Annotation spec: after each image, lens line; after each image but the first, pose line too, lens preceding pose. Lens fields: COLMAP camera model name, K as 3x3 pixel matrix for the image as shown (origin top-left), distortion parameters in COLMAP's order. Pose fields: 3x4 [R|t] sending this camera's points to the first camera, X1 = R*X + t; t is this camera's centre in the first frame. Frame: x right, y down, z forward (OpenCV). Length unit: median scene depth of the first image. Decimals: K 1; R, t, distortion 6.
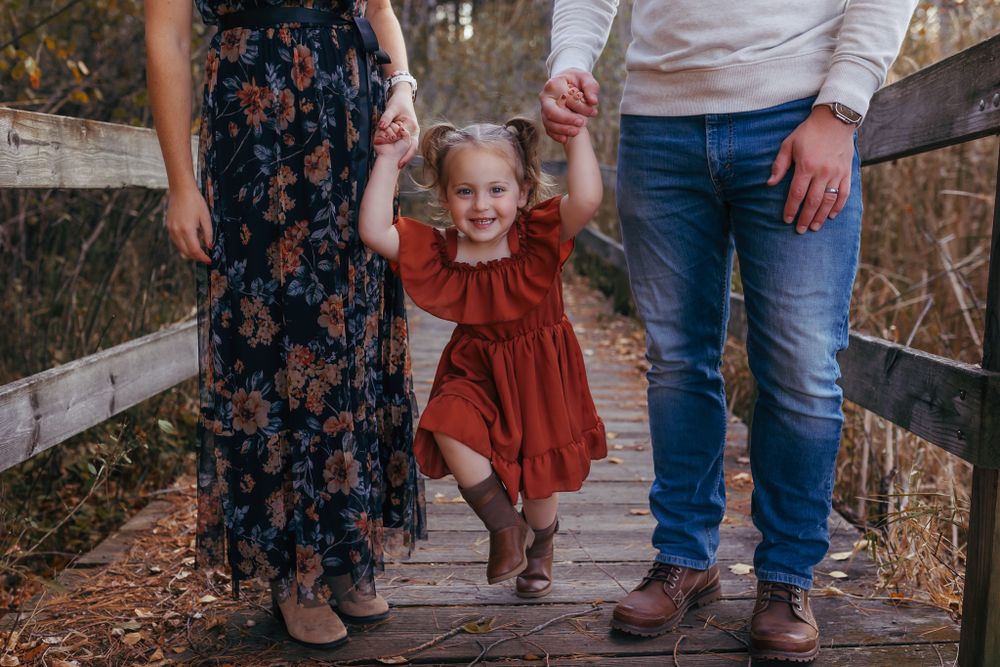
lens RADIAL K [[942.7, 0, 452.9], [0, 942.7, 336.8], [0, 0, 1]] dist [0.039538, 0.000000]
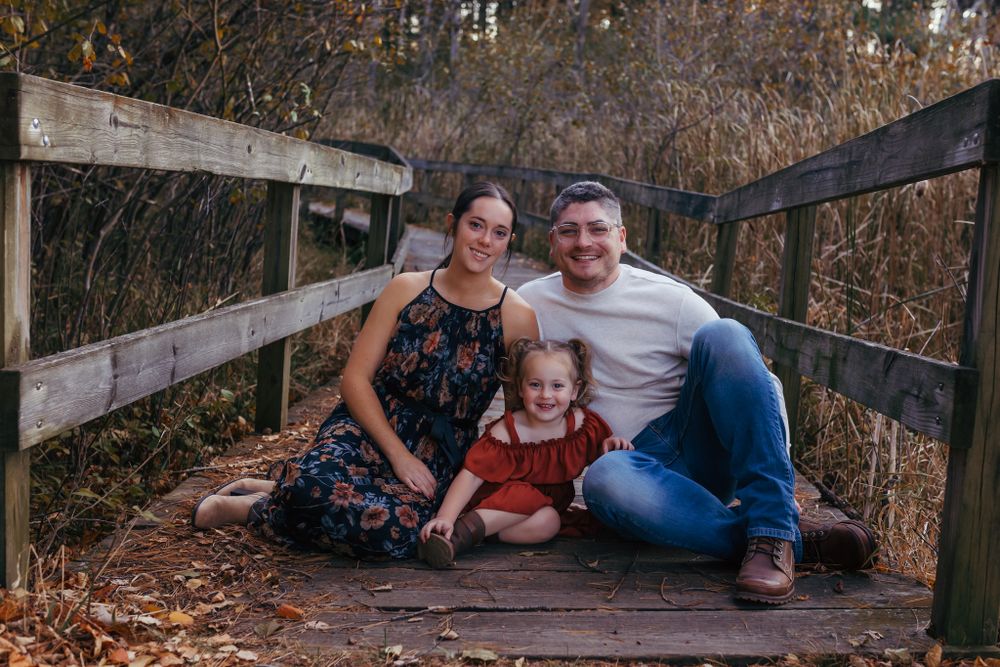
lens RADIAL K [[1029.8, 0, 502.6], [0, 1029.8, 332.7], [0, 0, 1]] dist [0.044780, 0.000000]
pose [[0.997848, 0.050780, 0.041482, -0.045964], [-0.049612, 0.998355, -0.028735, 0.044824], [-0.042873, 0.026615, 0.998726, -0.194442]]
